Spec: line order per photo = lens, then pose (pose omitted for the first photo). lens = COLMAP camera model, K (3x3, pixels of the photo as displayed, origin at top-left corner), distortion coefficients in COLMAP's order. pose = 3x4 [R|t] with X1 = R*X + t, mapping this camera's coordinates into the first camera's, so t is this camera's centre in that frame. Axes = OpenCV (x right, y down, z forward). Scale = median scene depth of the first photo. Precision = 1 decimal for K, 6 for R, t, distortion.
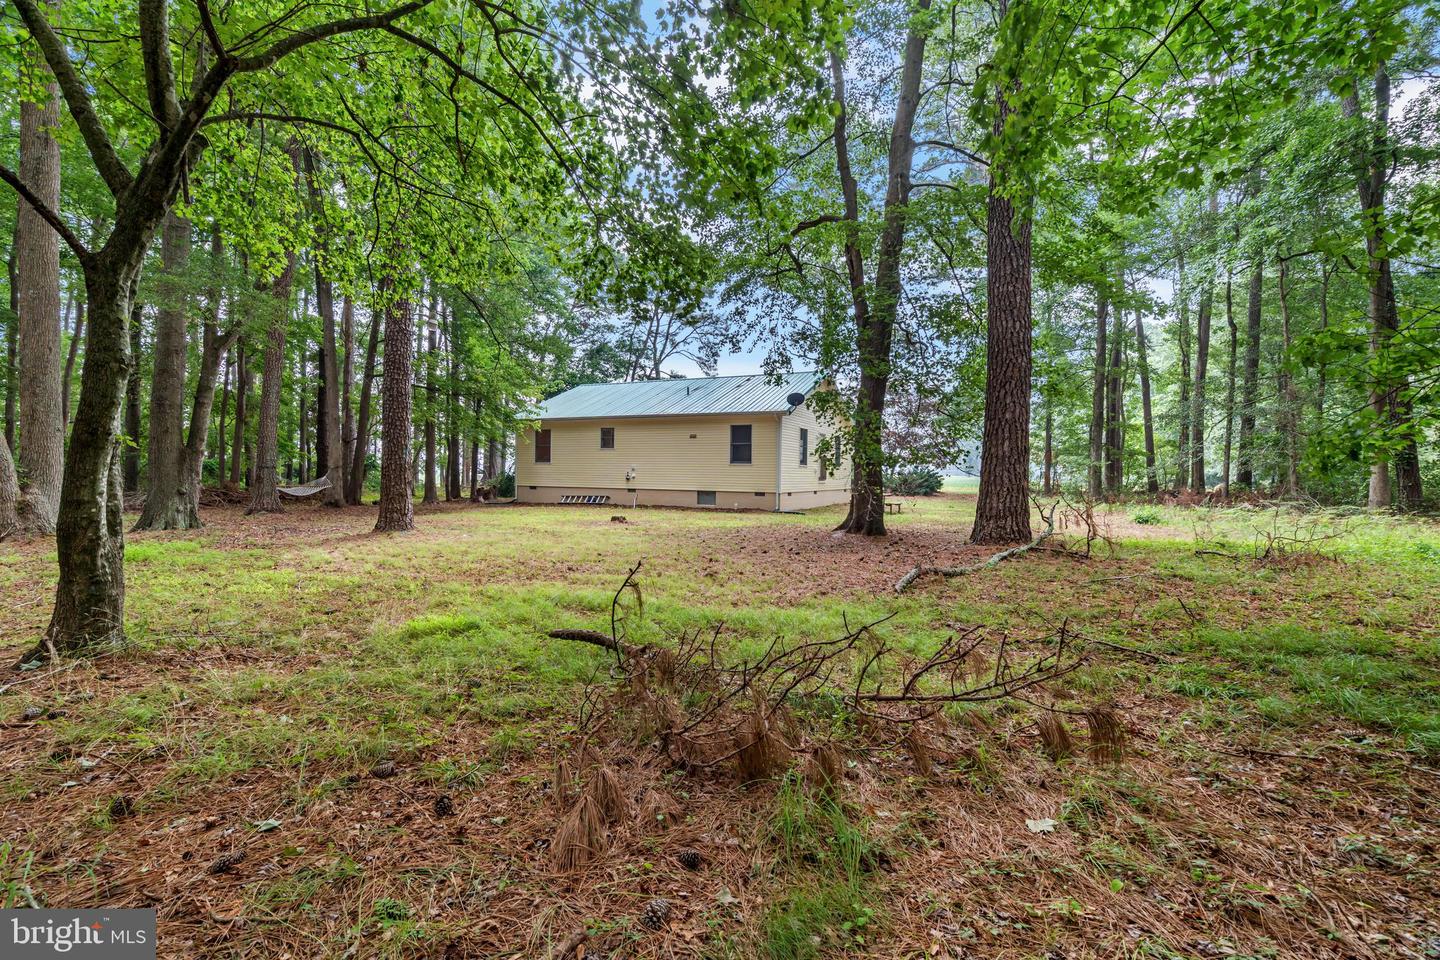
lens RADIAL K [[658.2, 0, 718.6], [0, 658.2, 458.7], [0, 0, 1]] dist [0.000298, 0.000055]
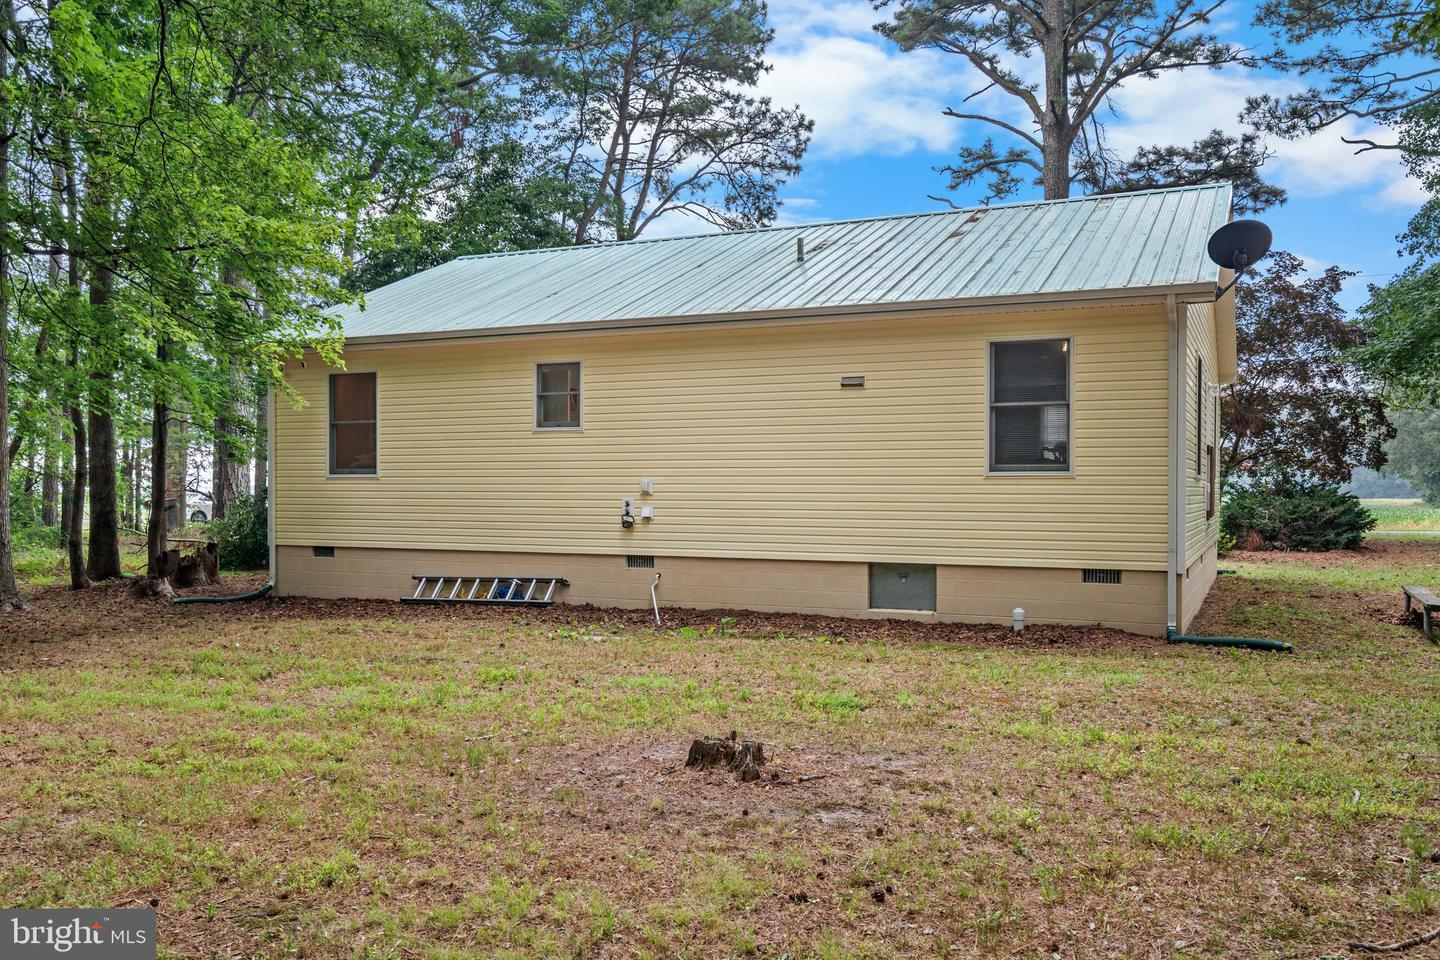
lens RADIAL K [[1215.3, 0, 720.0], [0, 1215.3, 480.0], [0, 0, 1]] dist [0.024500, -0.011485]
pose [[0.999612, -0.010120, 0.025958, -0.105872], [0.009769, 0.999859, 0.013627, 0.002269], [-0.026092, -0.013369, 0.999570, 0.412288]]
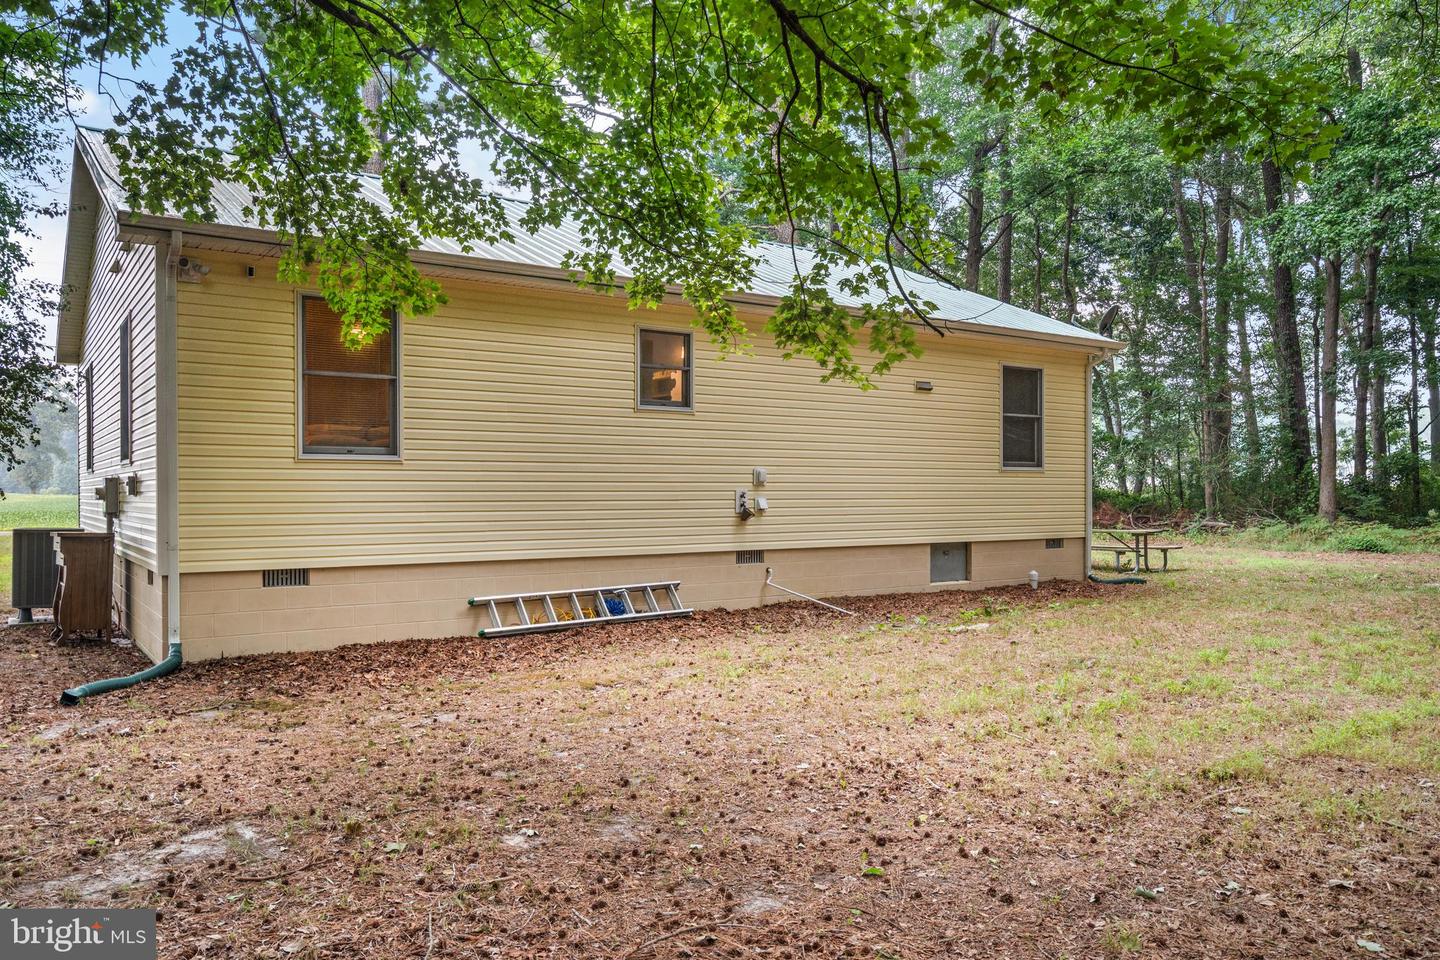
lens RADIAL K [[1056.0, 0, 718.4], [0, 1056.0, 503.6], [0, 0, 1]] dist [0.008608, -0.002689]
pose [[0.478504, -0.019190, 0.877876, -0.533170], [-0.005805, 0.999670, 0.025017, 0.012860], [-0.878066, -0.017067, 0.478234, 0.768574]]
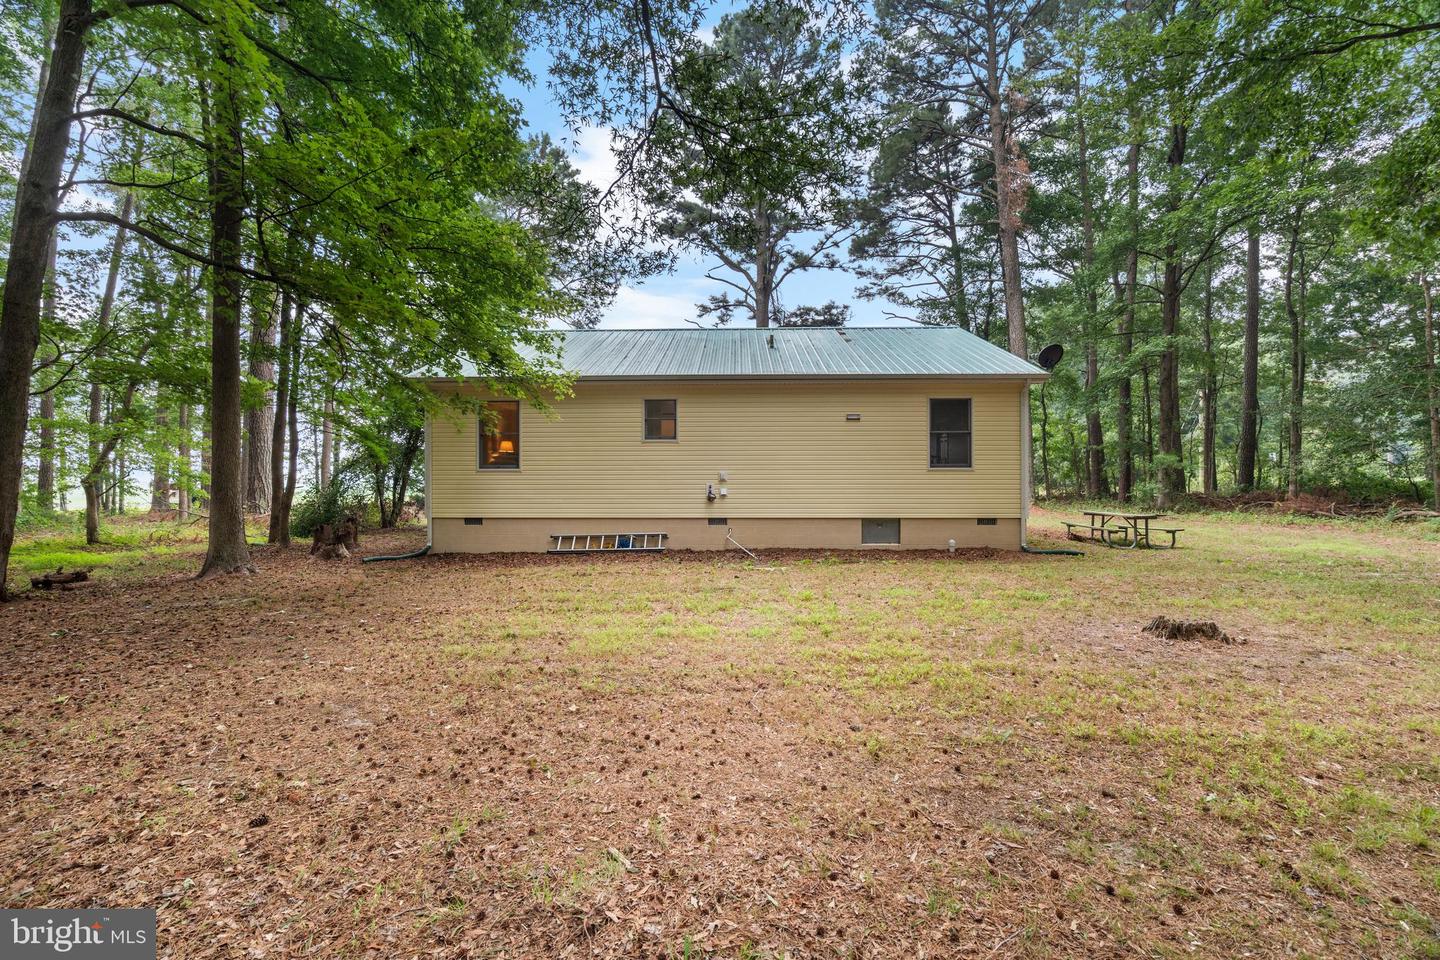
lens RADIAL K [[654.1, 0, 720.3], [0, 654.1, 470.3], [0, 0, 1]] dist [-0.001183, 0.000023]
pose [[0.905991, -0.008033, 0.423221, -0.338541], [0.004431, 0.999945, 0.009495, 0.003061], [-0.423274, -0.006727, 0.905977, 0.518525]]
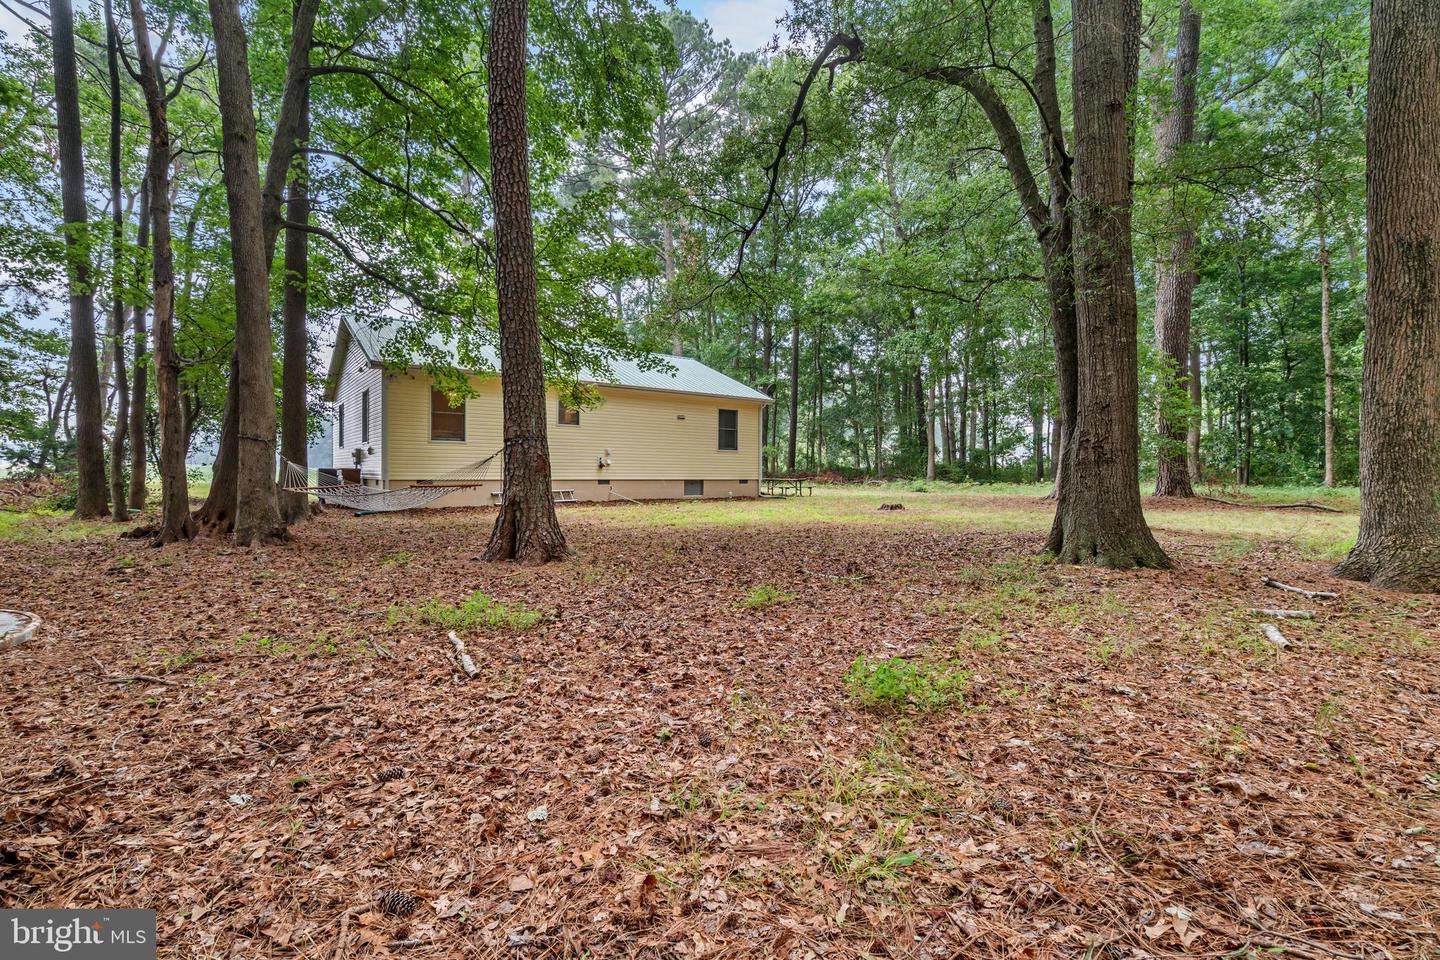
lens RADIAL K [[654.1, 0, 720.3], [0, 654.1, 470.3], [0, 0, 1]] dist [-0.001183, 0.000023]
pose [[0.438632, -0.004685, 0.898654, -0.734990], [-0.016135, 0.999784, 0.013088, 0.021932], [-0.898522, -0.020241, 0.438462, 0.531151]]
